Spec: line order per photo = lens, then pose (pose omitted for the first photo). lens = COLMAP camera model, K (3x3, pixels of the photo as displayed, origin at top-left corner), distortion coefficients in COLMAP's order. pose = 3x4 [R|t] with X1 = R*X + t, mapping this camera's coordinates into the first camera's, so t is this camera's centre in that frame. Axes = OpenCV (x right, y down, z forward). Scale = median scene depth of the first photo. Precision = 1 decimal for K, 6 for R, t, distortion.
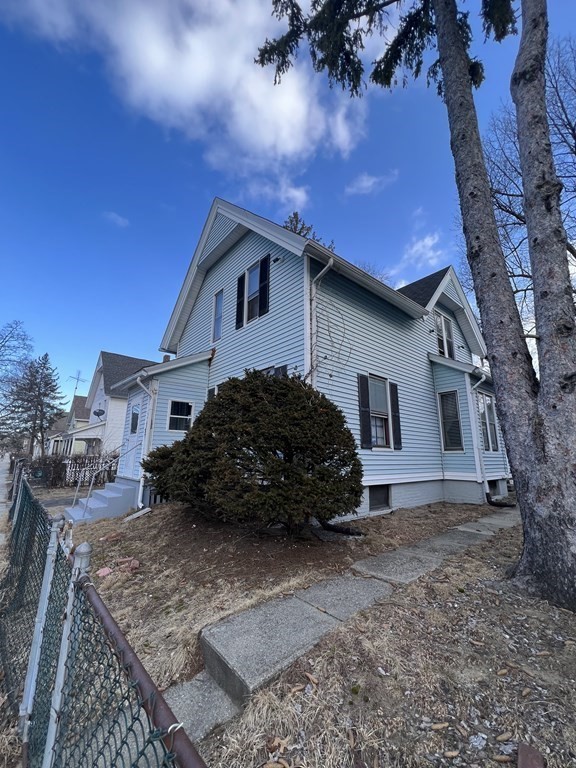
lens RADIAL K [[307.2, 0, 288.0], [0, 307.2, 384.0], [0, 0, 1]] dist [0.000261, 0.000215]
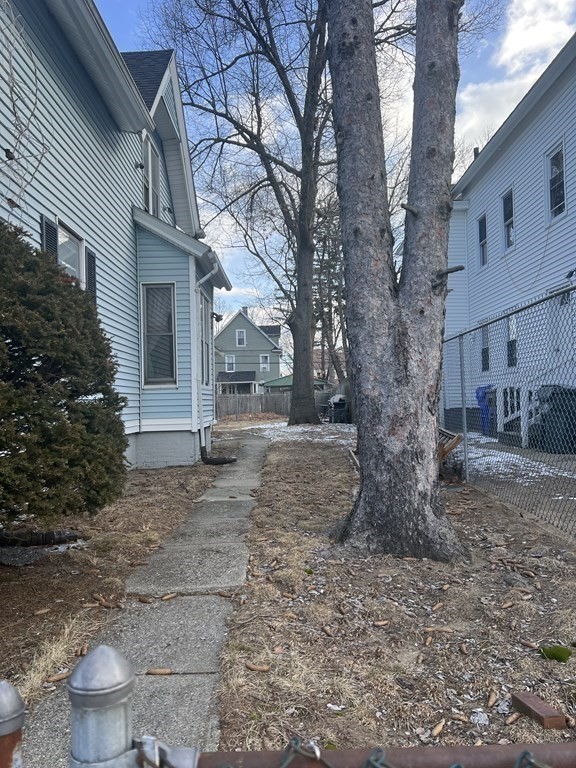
lens RADIAL K [[573.1, 0, 288.0], [0, 573.1, 384.0], [0, 0, 1]] dist [0.077103, -0.085285]
pose [[0.657656, -0.002943, 0.753312, -0.416936], [-0.143298, 0.981245, 0.128935, 0.113169], [-0.739563, -0.192743, 0.644900, 0.298195]]
